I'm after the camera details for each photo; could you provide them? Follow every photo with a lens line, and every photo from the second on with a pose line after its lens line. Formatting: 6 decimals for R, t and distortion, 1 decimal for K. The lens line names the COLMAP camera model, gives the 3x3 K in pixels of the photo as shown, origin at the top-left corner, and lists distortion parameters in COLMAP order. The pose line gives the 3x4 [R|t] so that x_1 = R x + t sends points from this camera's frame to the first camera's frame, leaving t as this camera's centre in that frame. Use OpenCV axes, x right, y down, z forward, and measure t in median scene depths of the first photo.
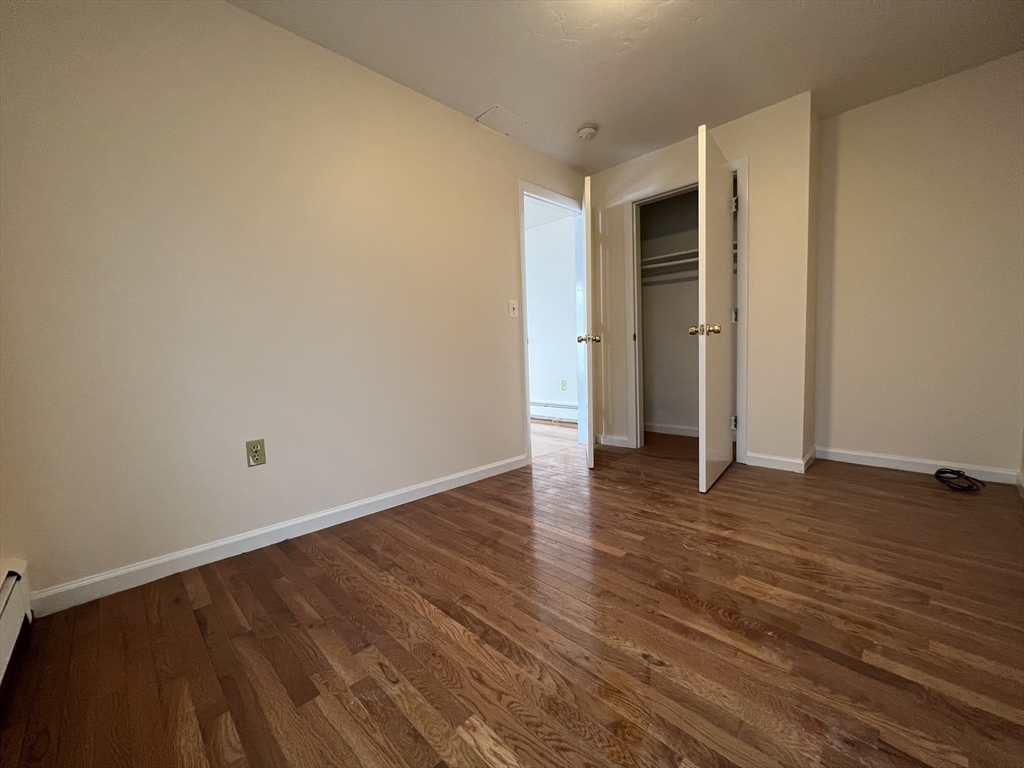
lens RADIAL K [[409.3, 0, 512.6], [0, 409.3, 383.3], [0, 0, 1]] dist [-0.000610, 0.000321]
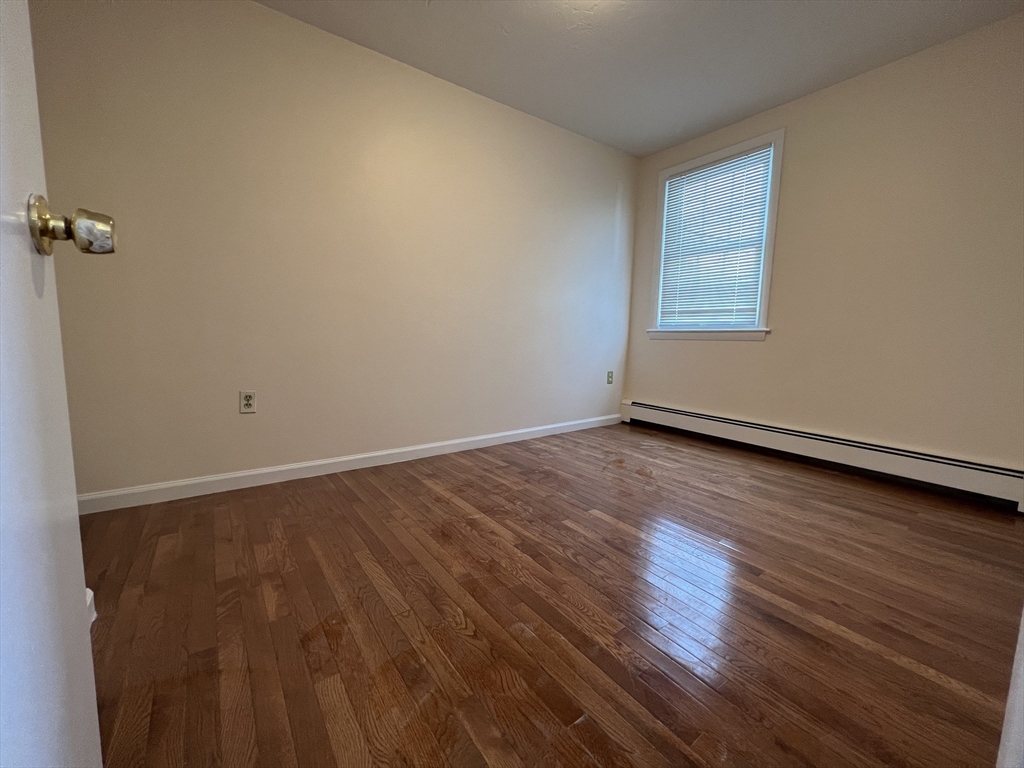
lens RADIAL K [[409.3, 0, 515.8], [0, 409.3, 381.3], [0, 0, 1]] dist [-0.000610, 0.000321]
pose [[-0.990479, -0.001954, 0.137650, 0.341597], [0.022884, 0.983650, 0.178630, -0.147208], [-0.135749, 0.180079, -0.974240, 2.187595]]
